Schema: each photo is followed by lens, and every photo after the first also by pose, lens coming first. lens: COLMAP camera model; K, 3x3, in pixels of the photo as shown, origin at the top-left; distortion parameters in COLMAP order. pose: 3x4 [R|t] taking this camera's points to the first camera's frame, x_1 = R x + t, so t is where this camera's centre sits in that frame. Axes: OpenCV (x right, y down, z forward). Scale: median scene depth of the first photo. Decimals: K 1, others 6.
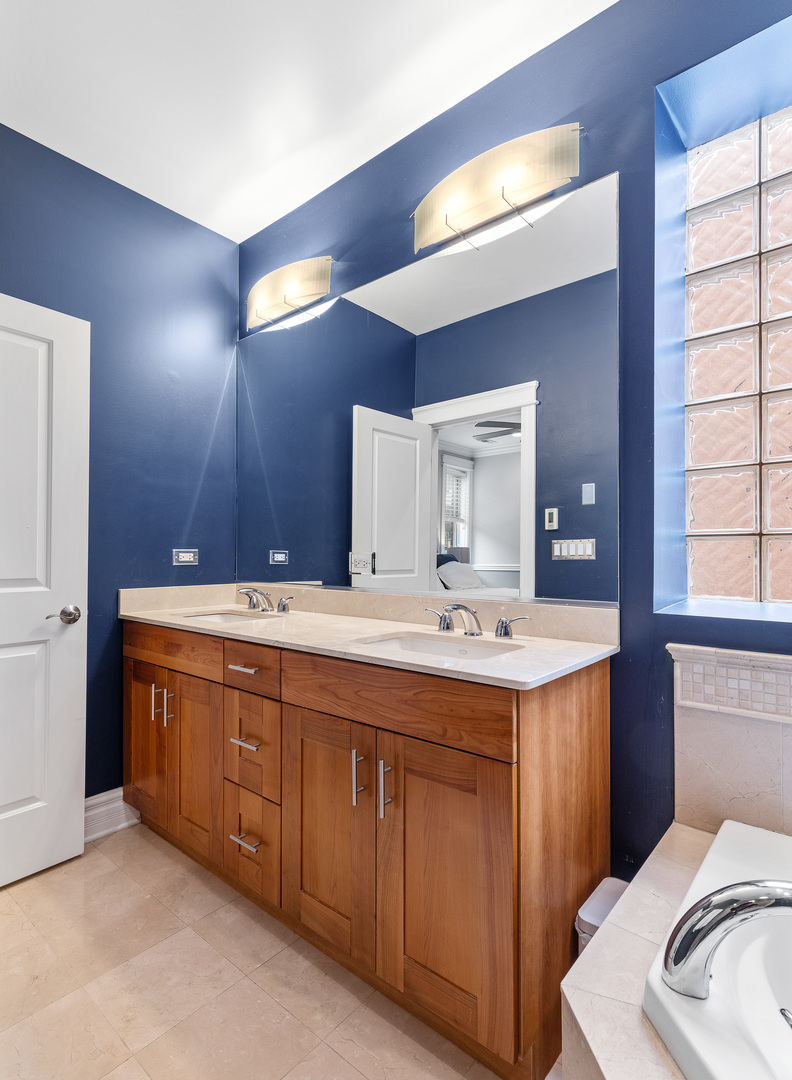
lens RADIAL K [[546.4, 0, 396.0], [0, 546.4, 540.0], [0, 0, 1]] dist [0.033984, 0.000094]
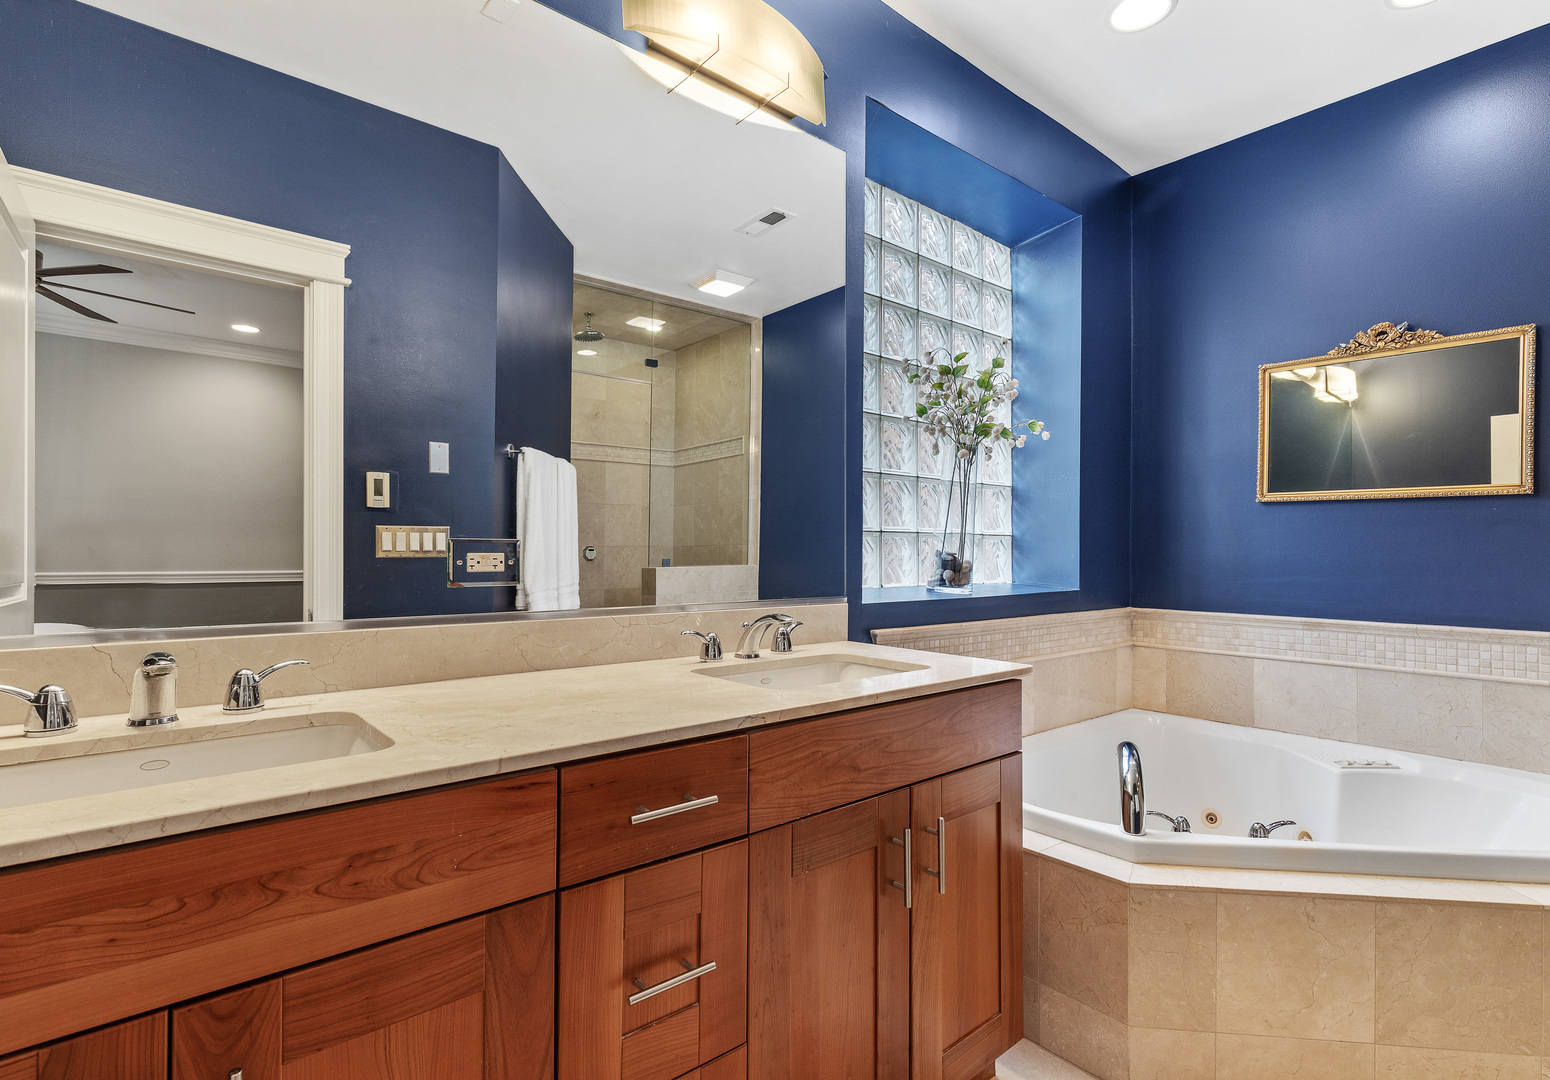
lens RADIAL K [[750.4, 0, 735.2], [0, 750.4, 549.9], [0, 0, 1]] dist [0.037075, -0.000065]
pose [[0.188922, 0.004036, 0.981984, -0.467998], [-0.025602, 0.999672, 0.000817, 0.016961], [-0.981658, -0.025295, 0.188963, 0.465087]]
